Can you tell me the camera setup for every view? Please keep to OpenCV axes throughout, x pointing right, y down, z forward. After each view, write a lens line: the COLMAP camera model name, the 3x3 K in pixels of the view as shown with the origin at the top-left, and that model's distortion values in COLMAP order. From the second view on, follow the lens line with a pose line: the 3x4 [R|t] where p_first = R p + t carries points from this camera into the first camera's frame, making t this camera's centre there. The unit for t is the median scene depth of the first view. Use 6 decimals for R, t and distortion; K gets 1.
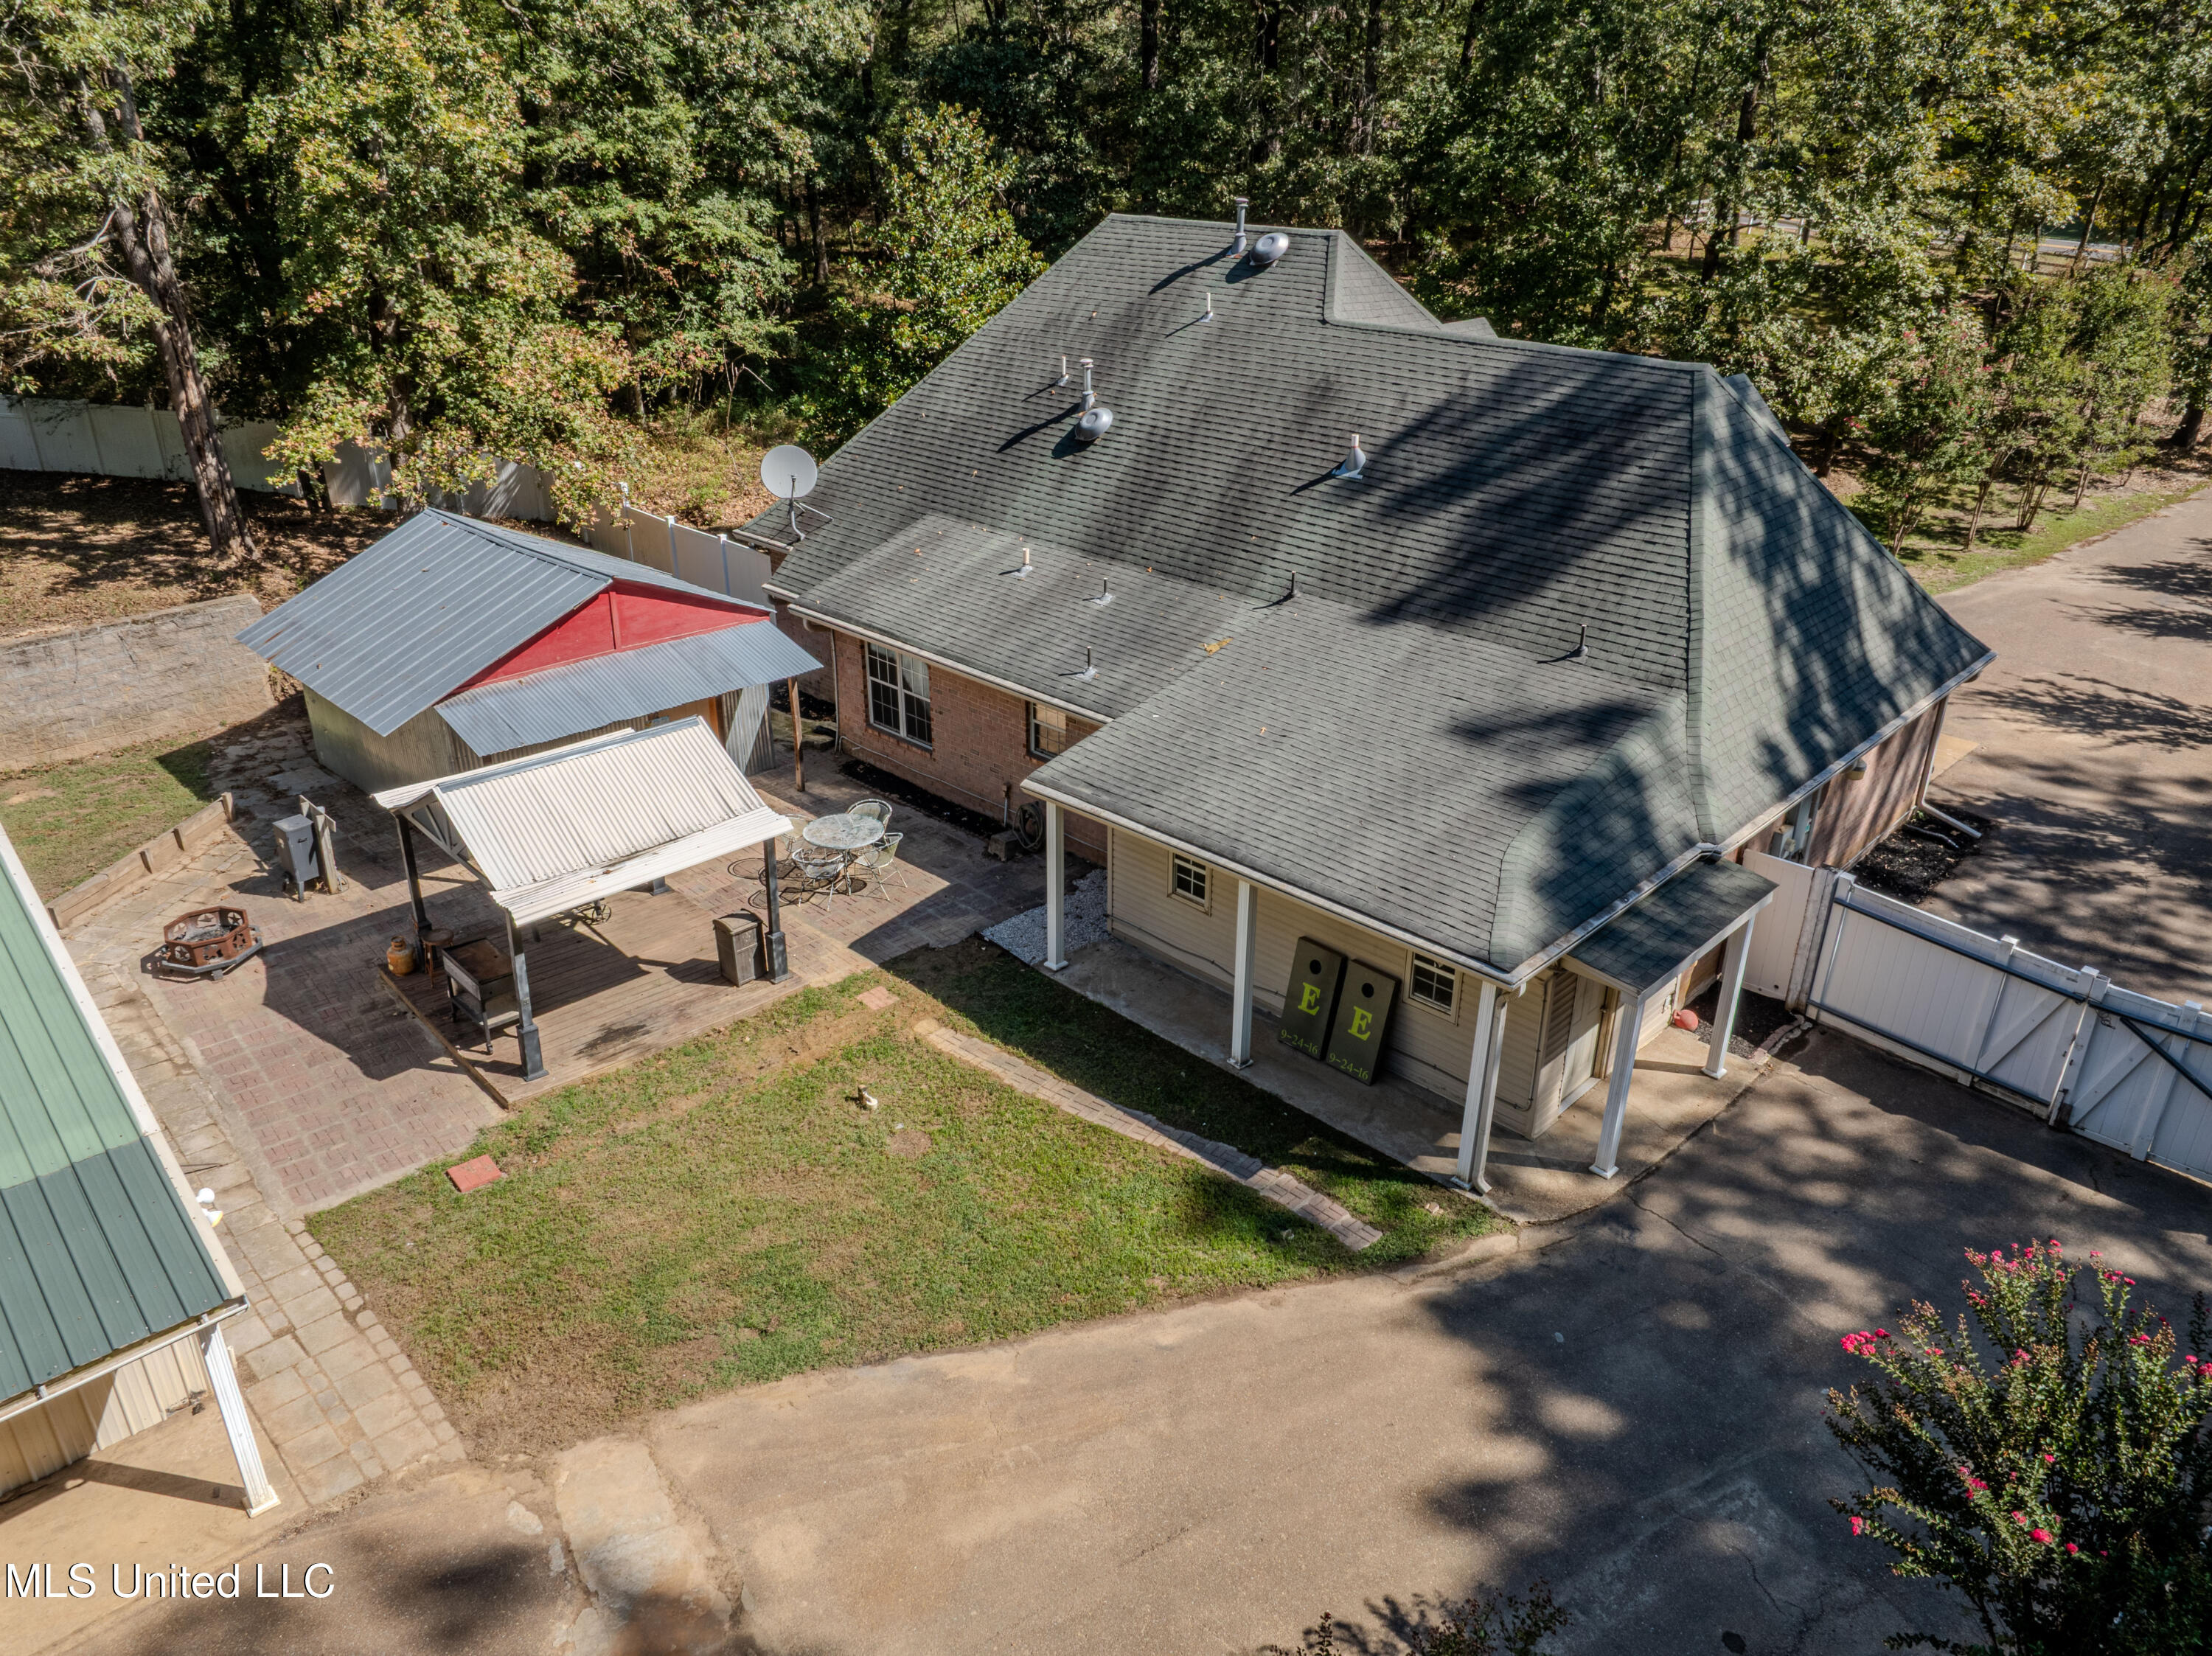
lens RADIAL K [[1563.6, 0, 1106.6], [0, 1563.6, 811.9], [0, 0, 1]] dist [-0.041734, 0.007212]
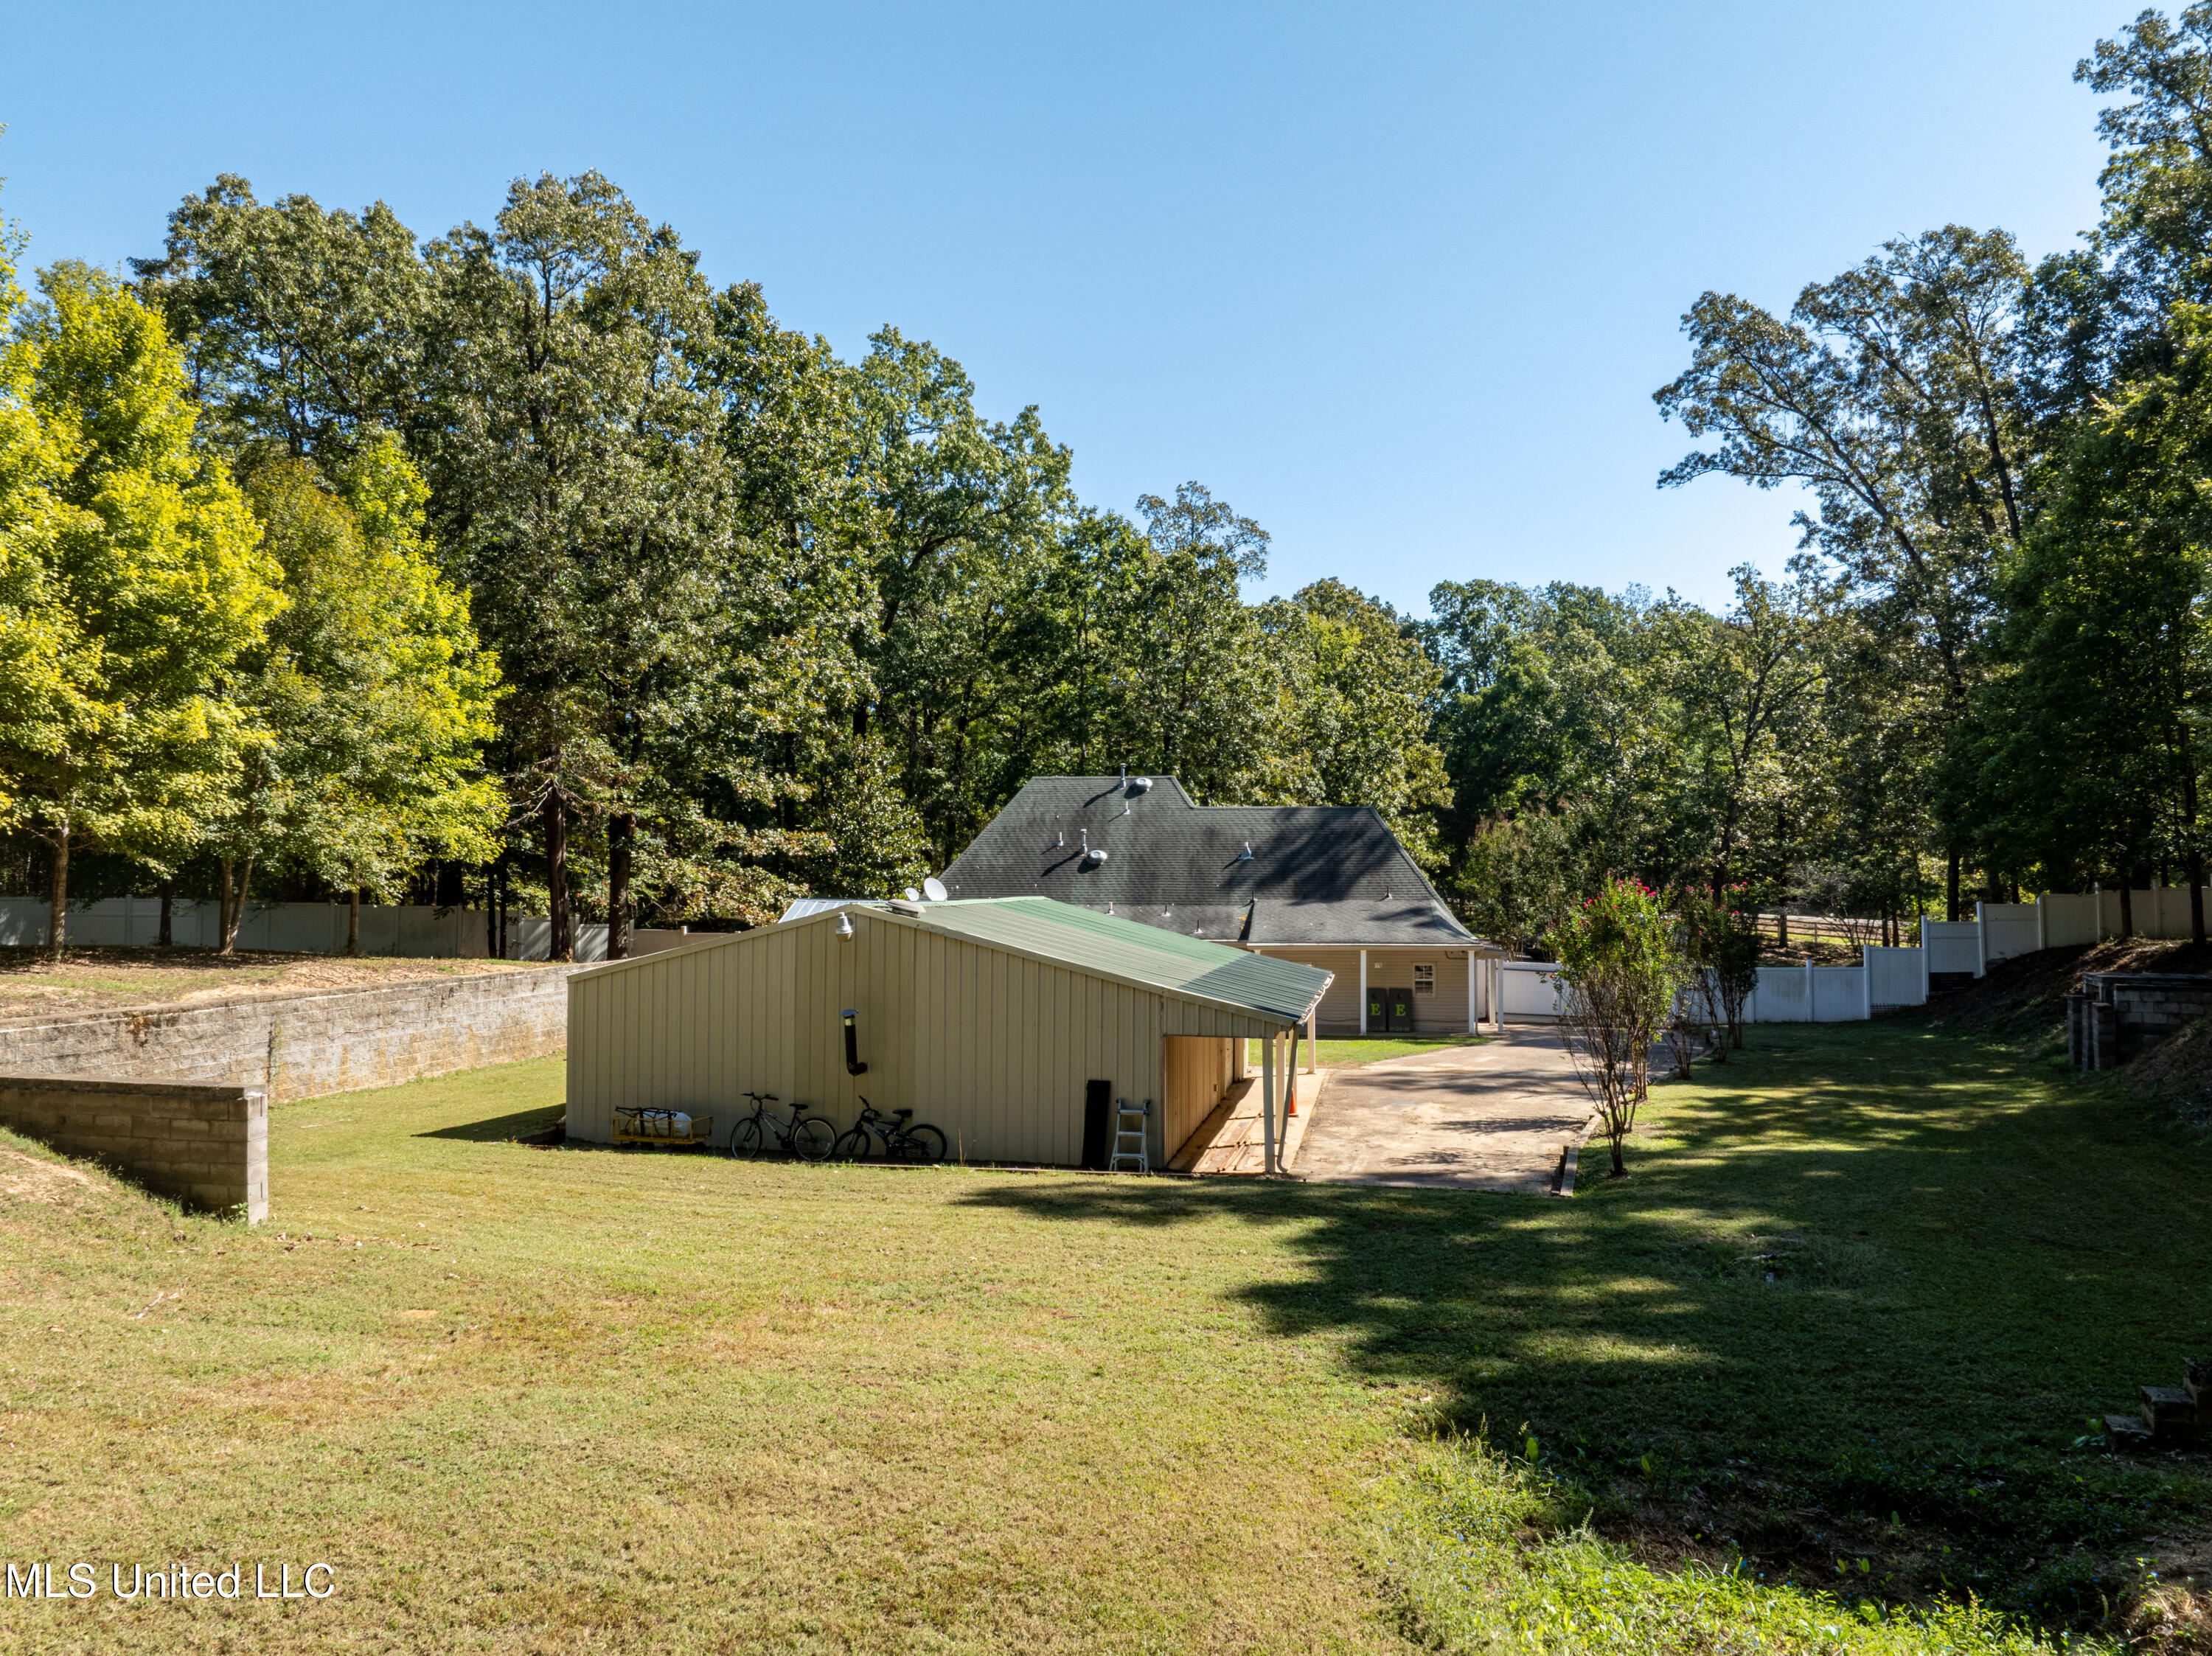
lens RADIAL K [[1563.6, 0, 1105.6], [0, 1563.6, 839.6], [0, 0, 1]] dist [-0.041734, 0.007212]
pose [[0.806464, 0.013042, 0.591139, -1.298597], [0.248674, 0.899560, -0.359102, 0.505706], [-0.536448, 0.436603, 0.722220, -0.540579]]
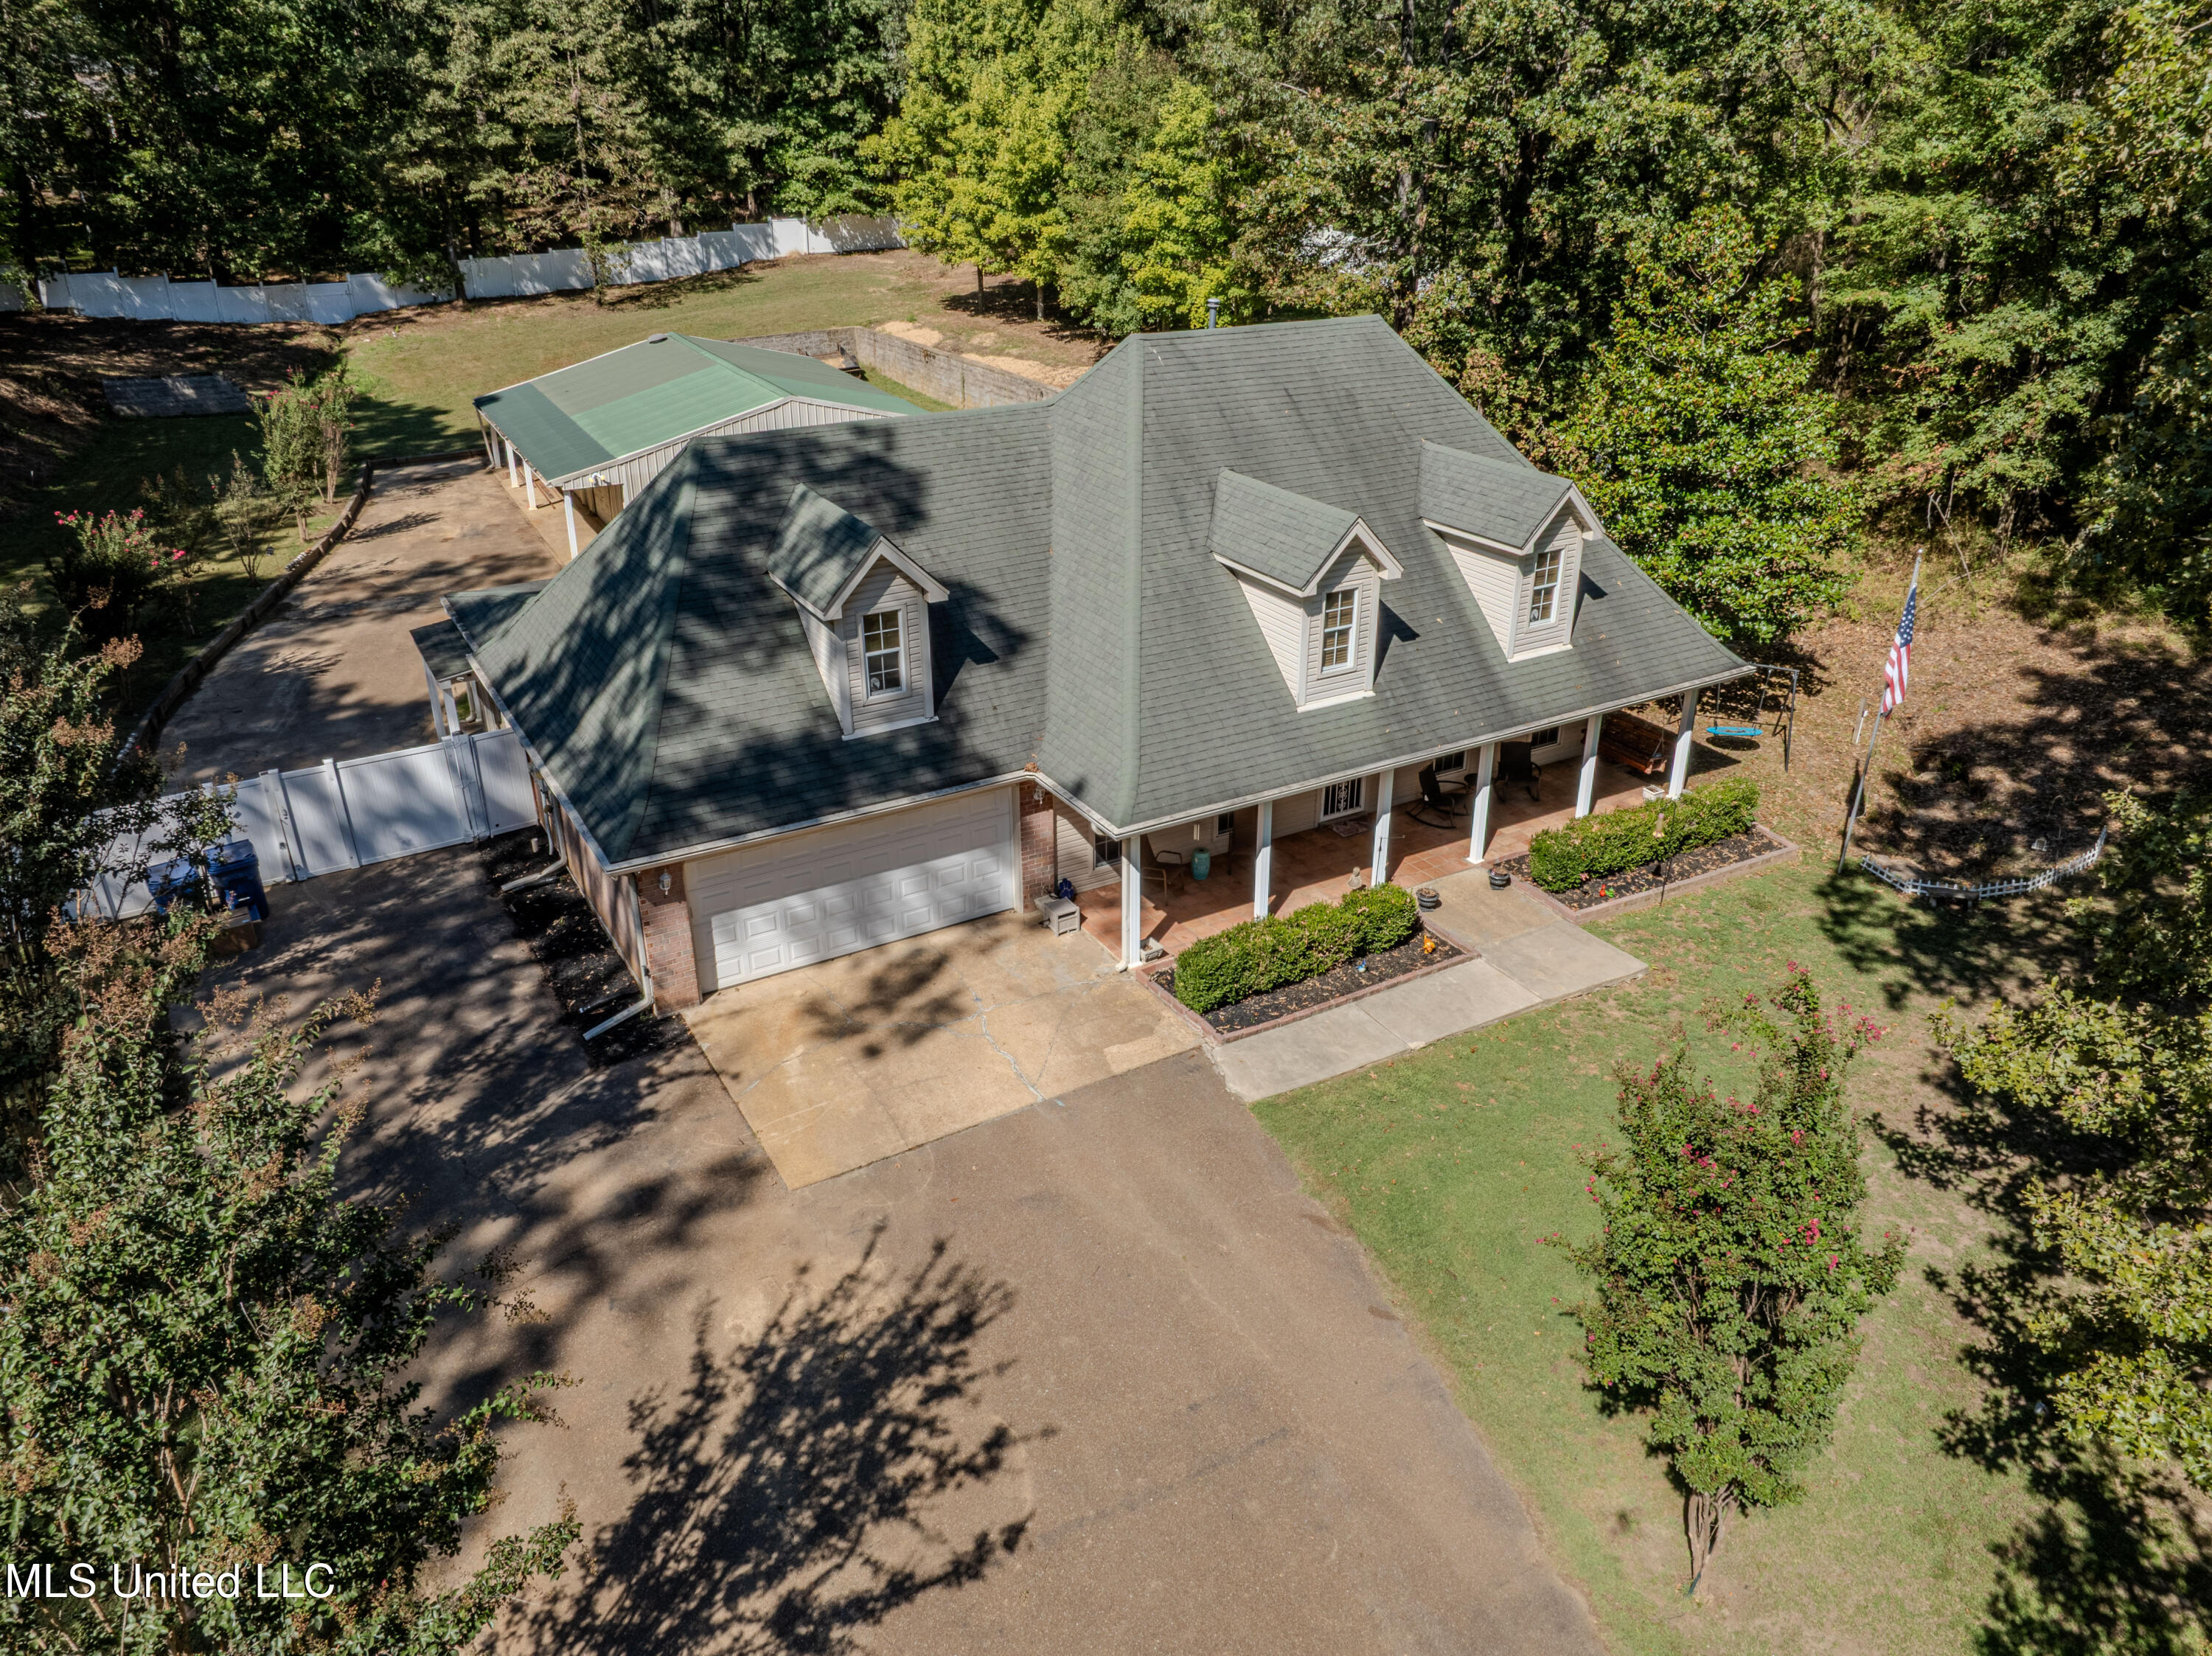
lens RADIAL K [[1563.6, 0, 1107.6], [0, 1563.6, 829.0], [0, 0, 1]] dist [-0.041734, 0.007212]
pose [[-0.256677, 0.416051, -0.872364, 1.204586], [-0.409405, 0.770820, 0.488082, -0.631314], [0.875503, 0.482429, -0.027518, 1.211532]]
